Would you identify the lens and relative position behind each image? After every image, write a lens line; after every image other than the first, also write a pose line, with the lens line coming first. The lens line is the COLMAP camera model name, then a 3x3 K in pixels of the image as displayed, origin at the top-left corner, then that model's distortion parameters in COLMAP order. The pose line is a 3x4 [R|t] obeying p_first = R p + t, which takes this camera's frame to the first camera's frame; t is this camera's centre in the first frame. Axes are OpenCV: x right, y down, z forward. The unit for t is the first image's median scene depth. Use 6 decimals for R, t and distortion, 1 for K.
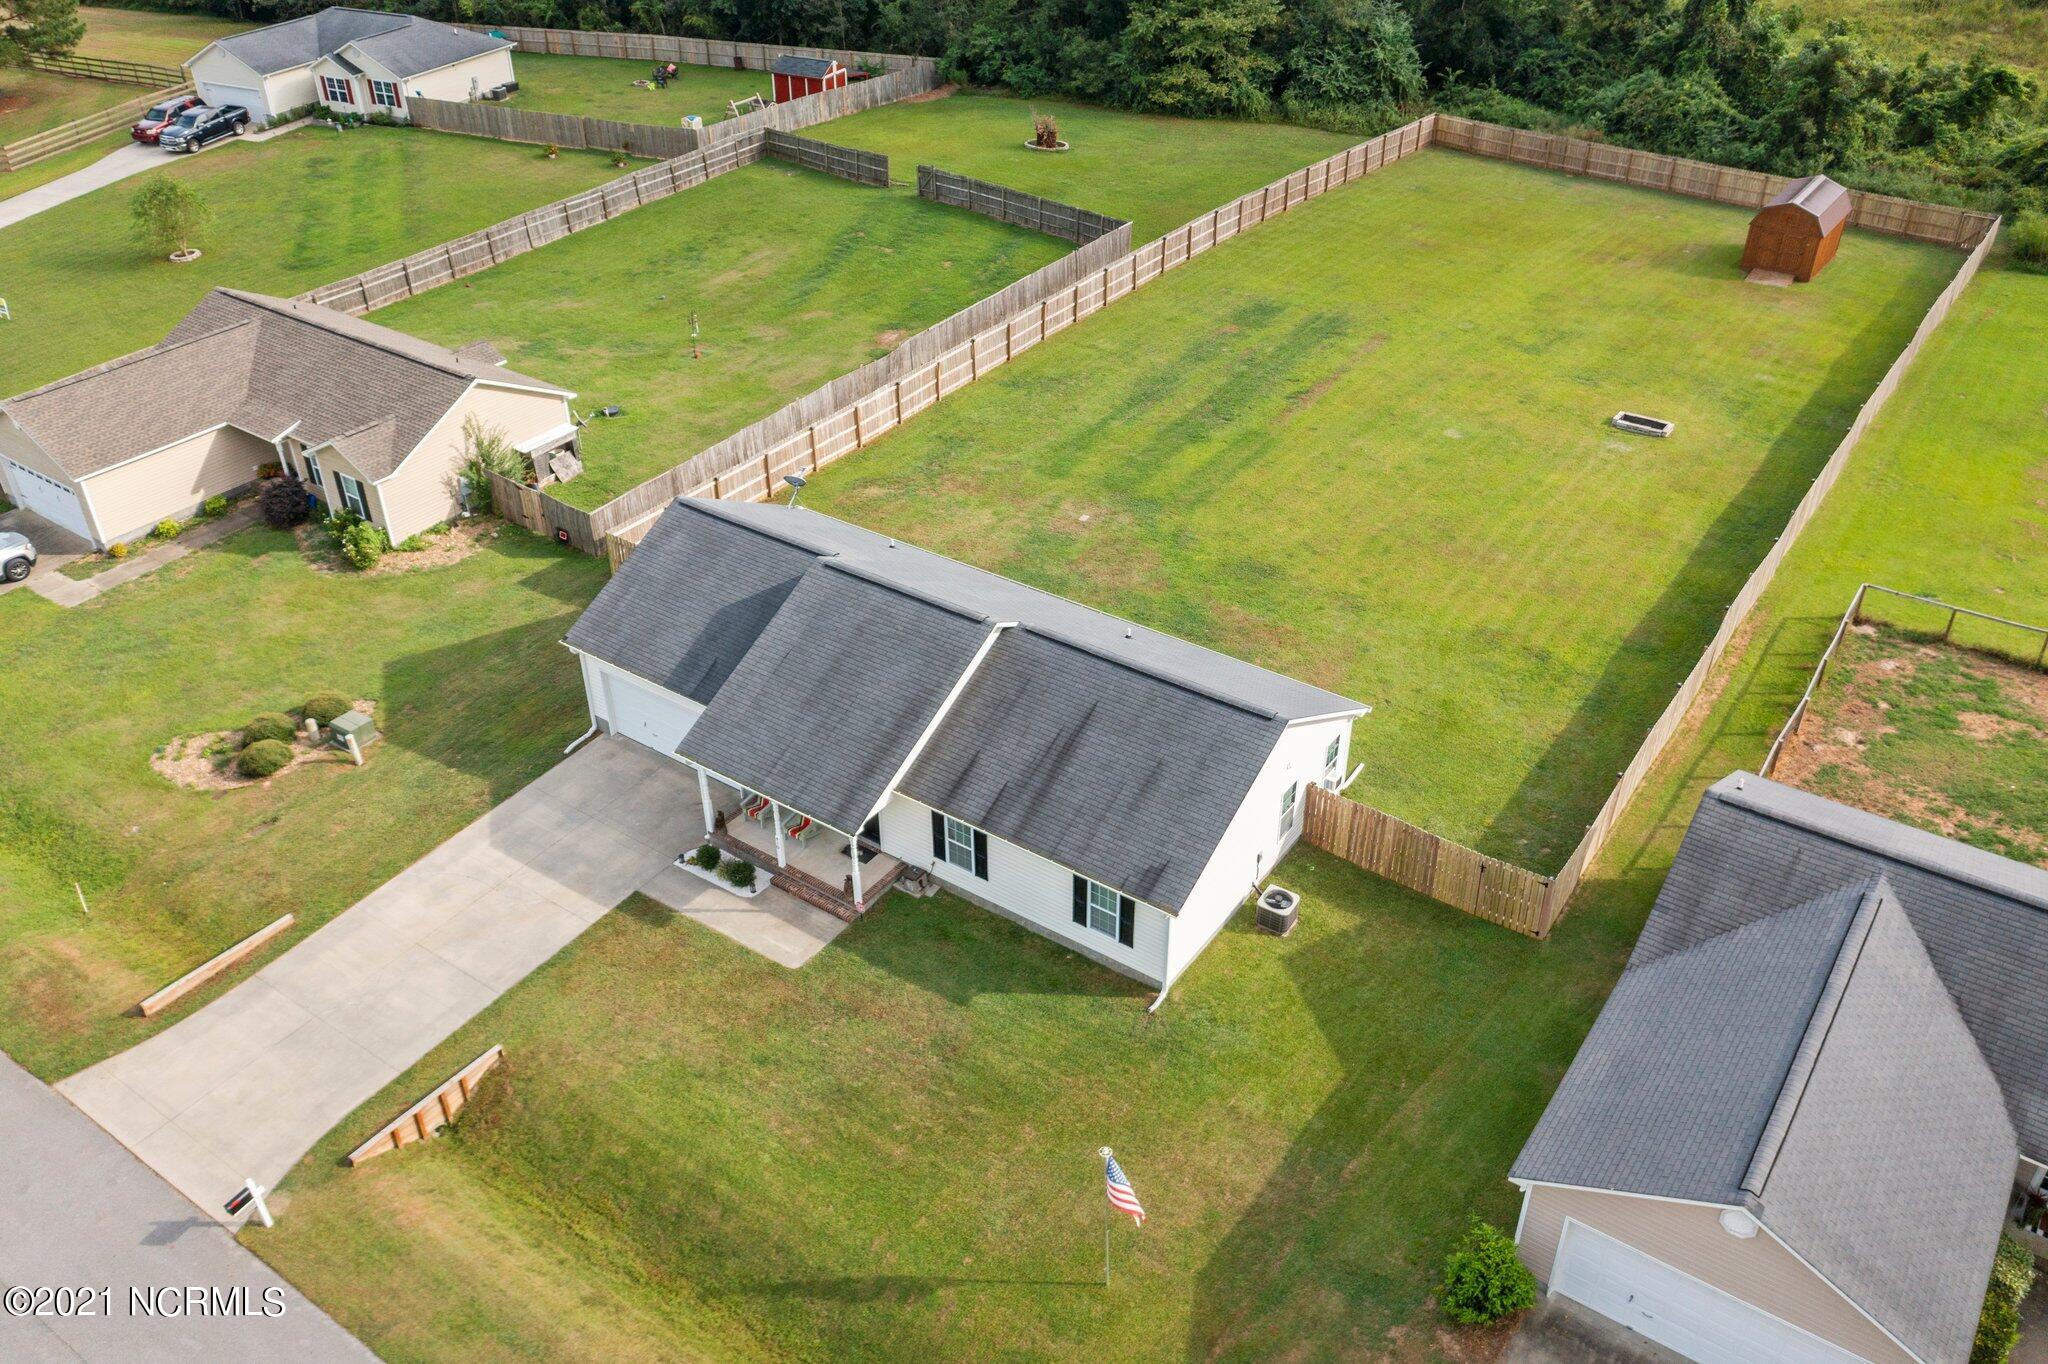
lens RADIAL K [[1620.5, 0, 1024.0], [0, 1620.5, 682.0], [0, 0, 1]] dist [0.001620, 0.007731]
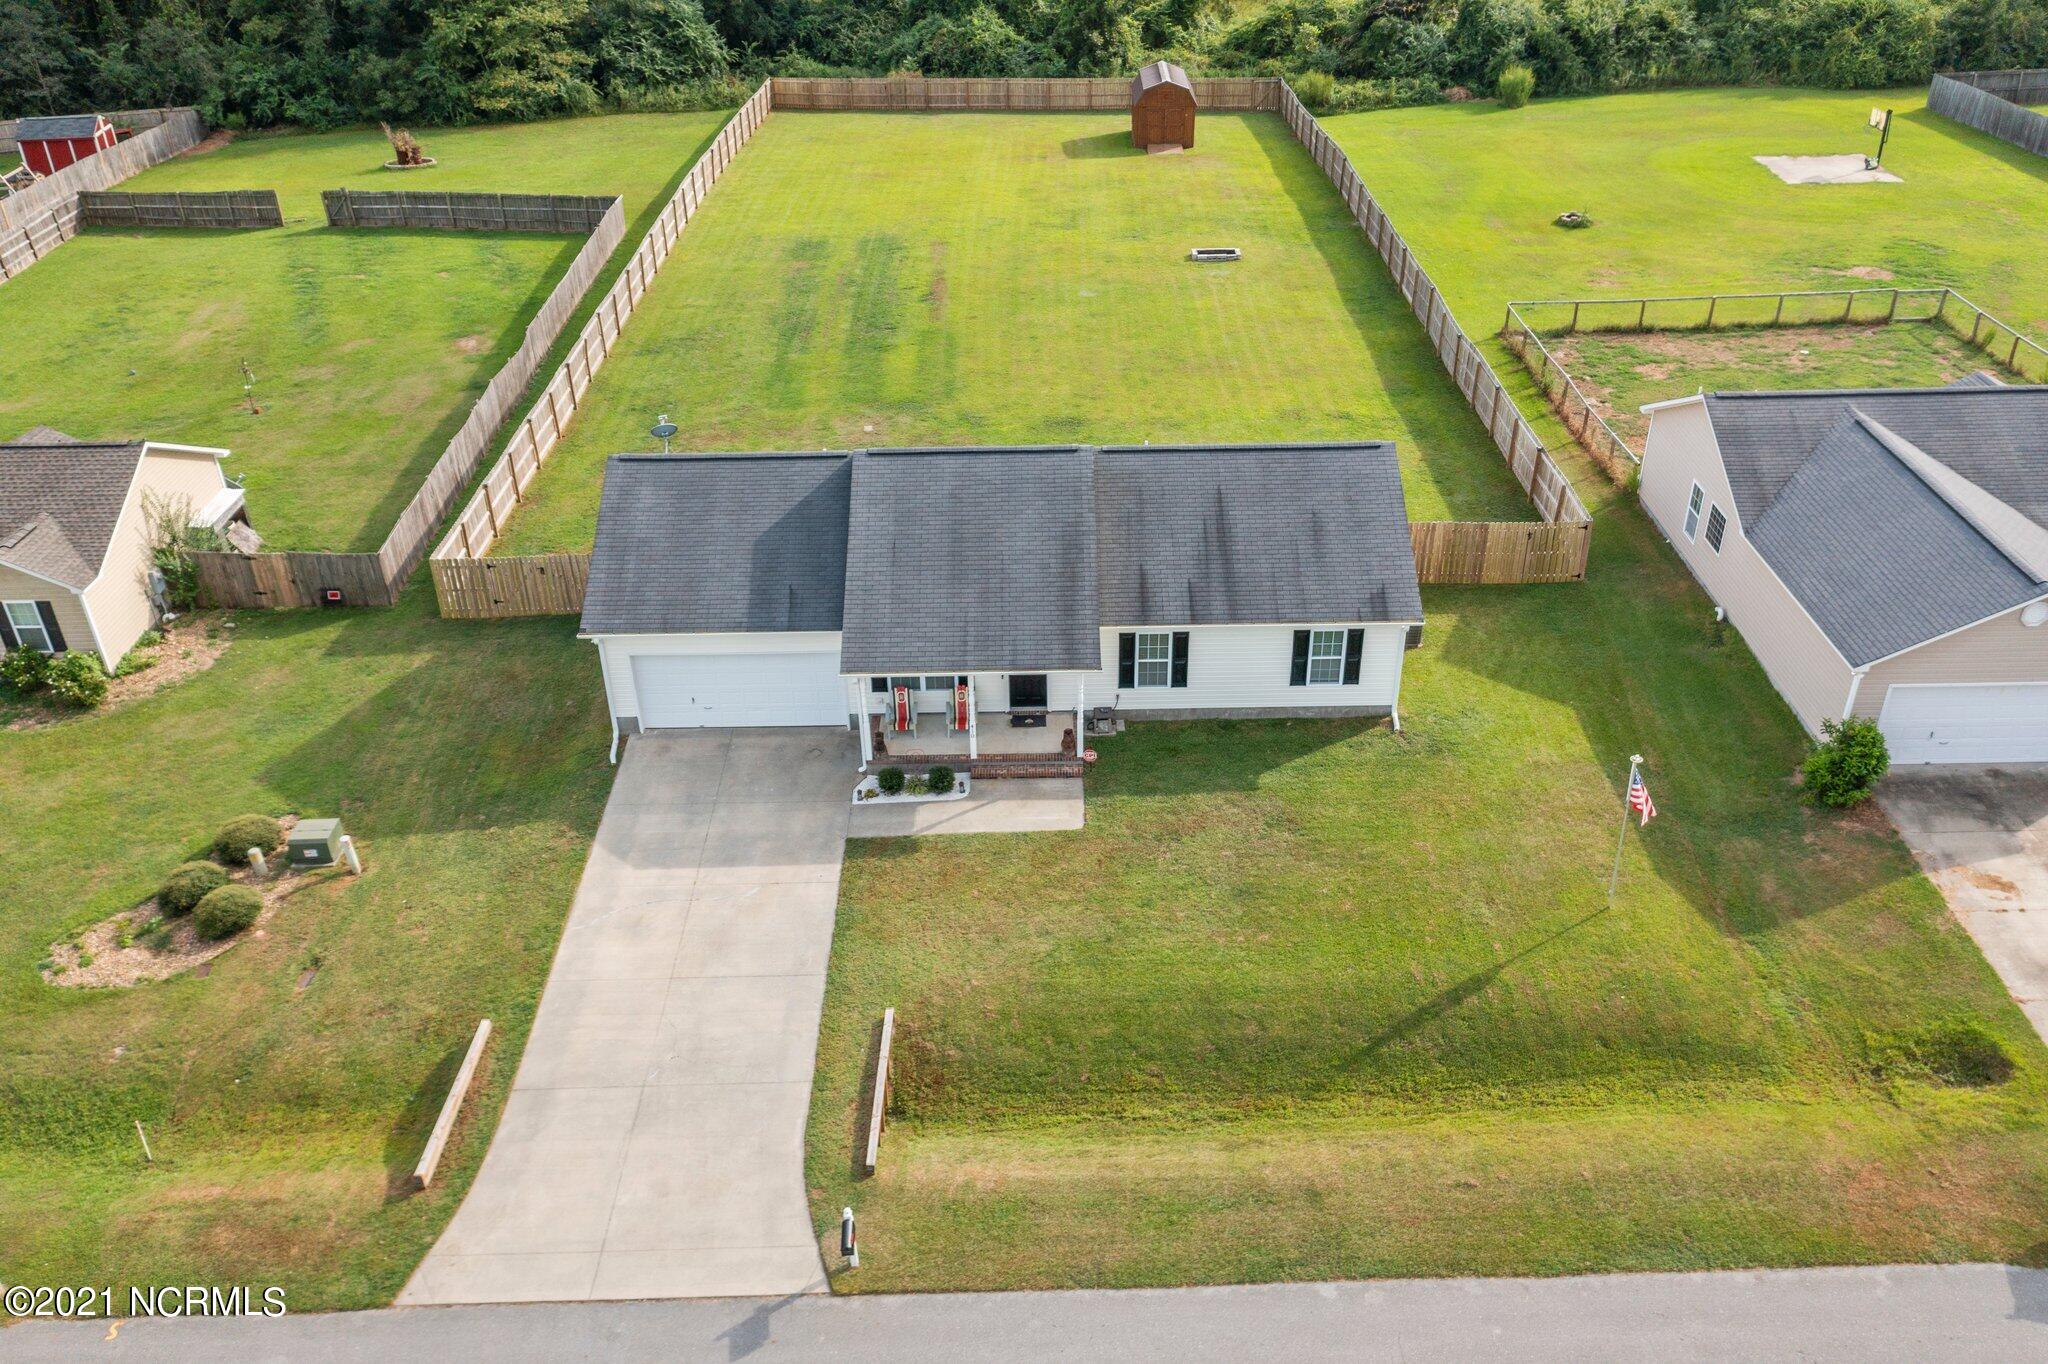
lens RADIAL K [[1620.5, 0, 1024.0], [0, 1620.5, 682.0], [0, 0, 1]] dist [0.001620, 0.007731]
pose [[0.819005, -0.310863, 0.482281, -0.319659], [0.329669, 0.942880, 0.047911, 0.021243], [-0.469627, 0.119754, 0.874705, 0.094964]]
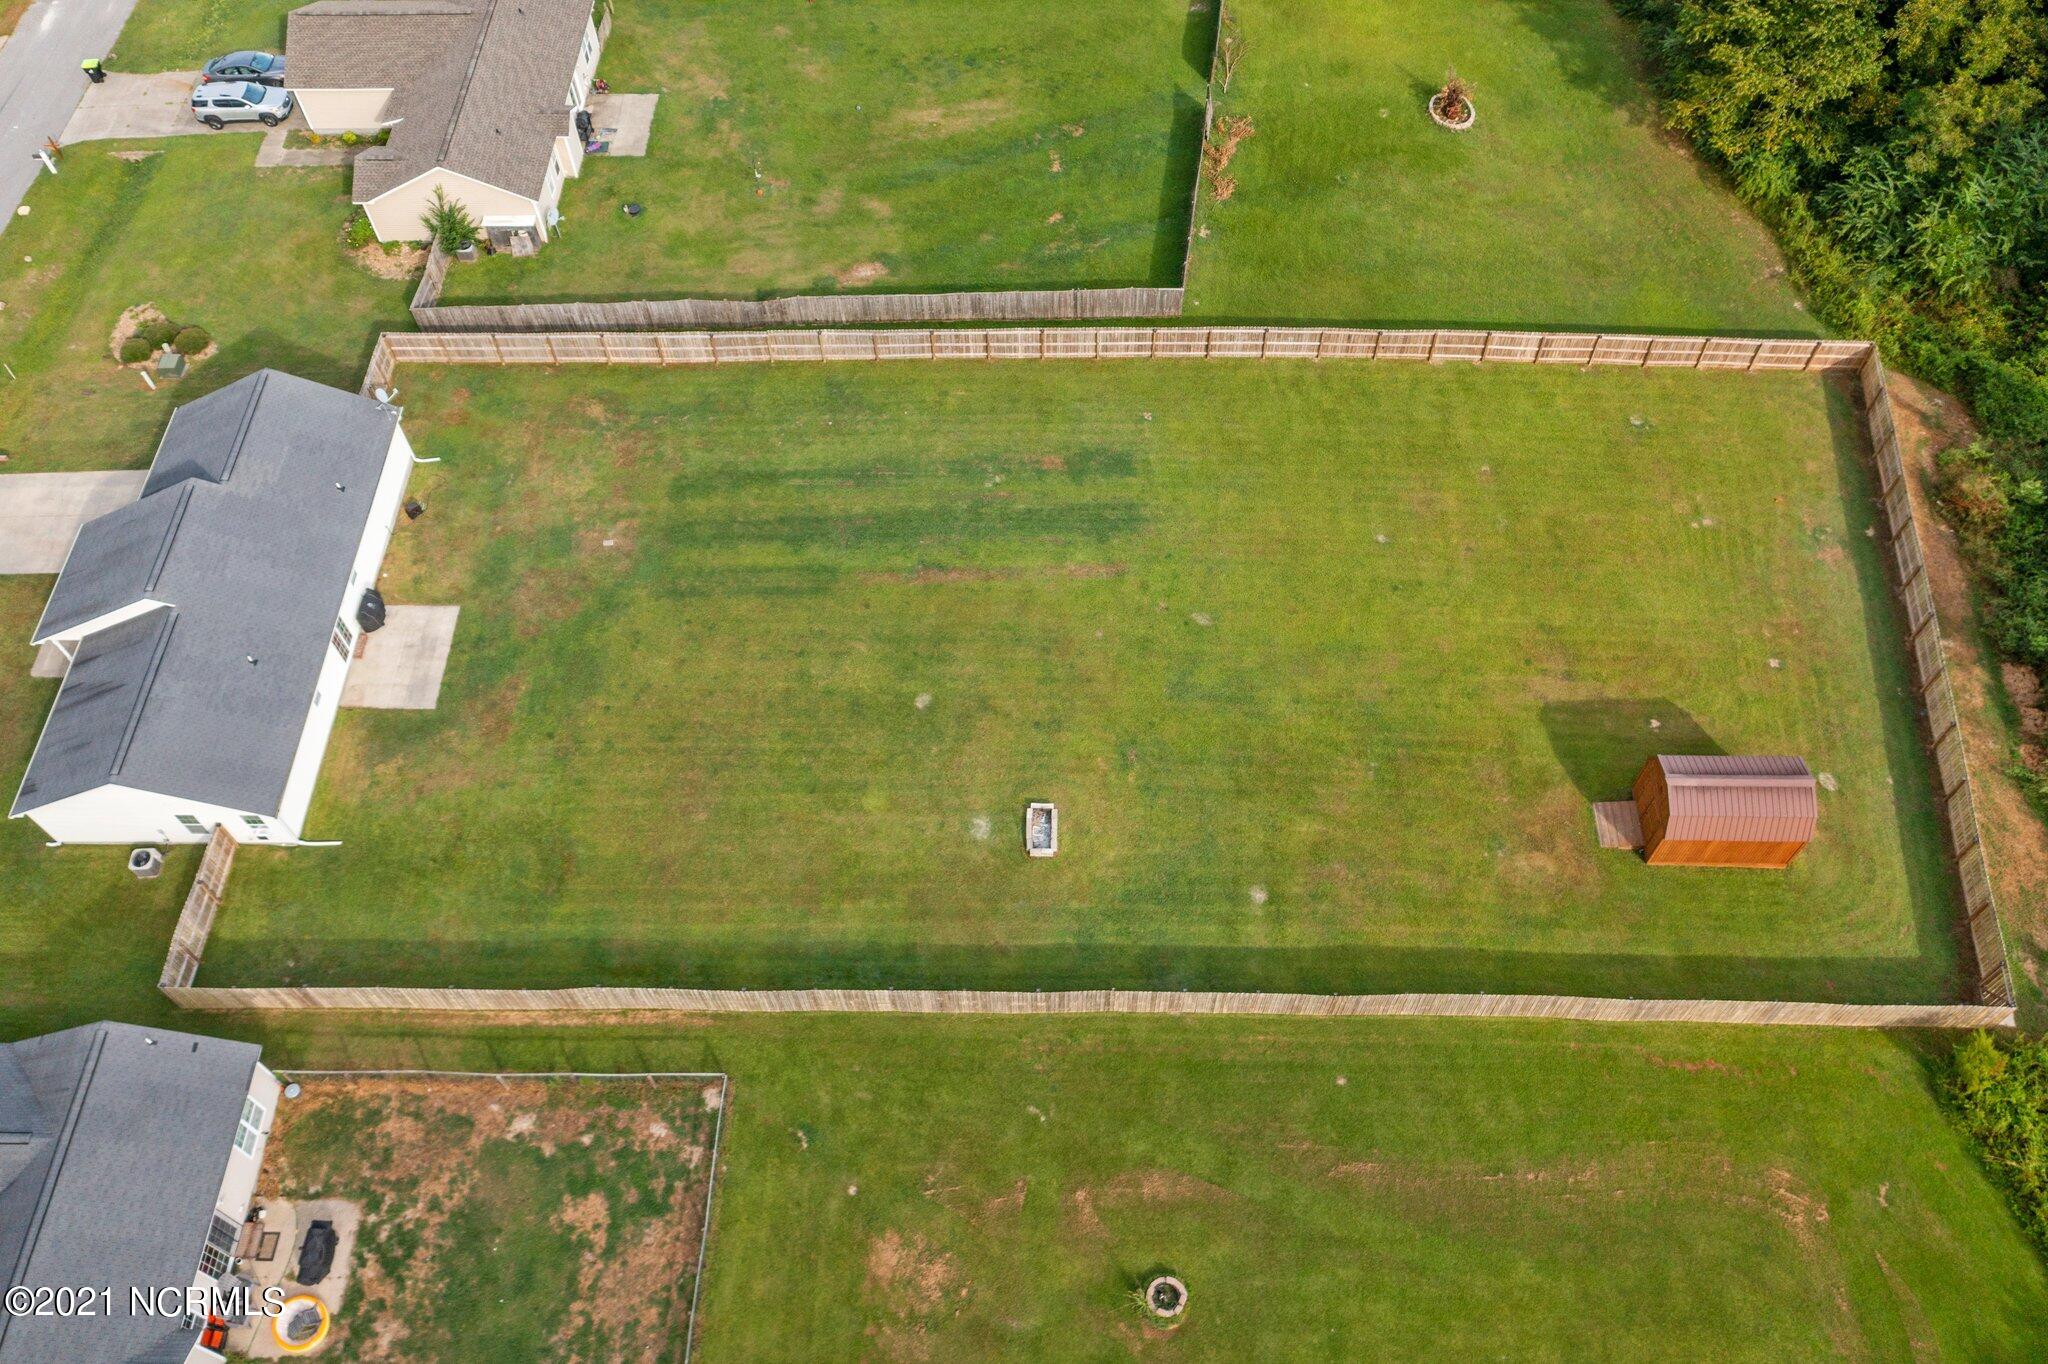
lens RADIAL K [[1585.0, 0, 1000.9], [0, 1585.0, 689.8], [0, 0, 1]] dist [0.003334, -0.004556]
pose [[0.562782, 0.691283, -0.453215, 0.641645], [-0.445743, 0.715534, 0.537889, -0.622924], [0.696124, -0.100697, 0.710824, 0.278490]]
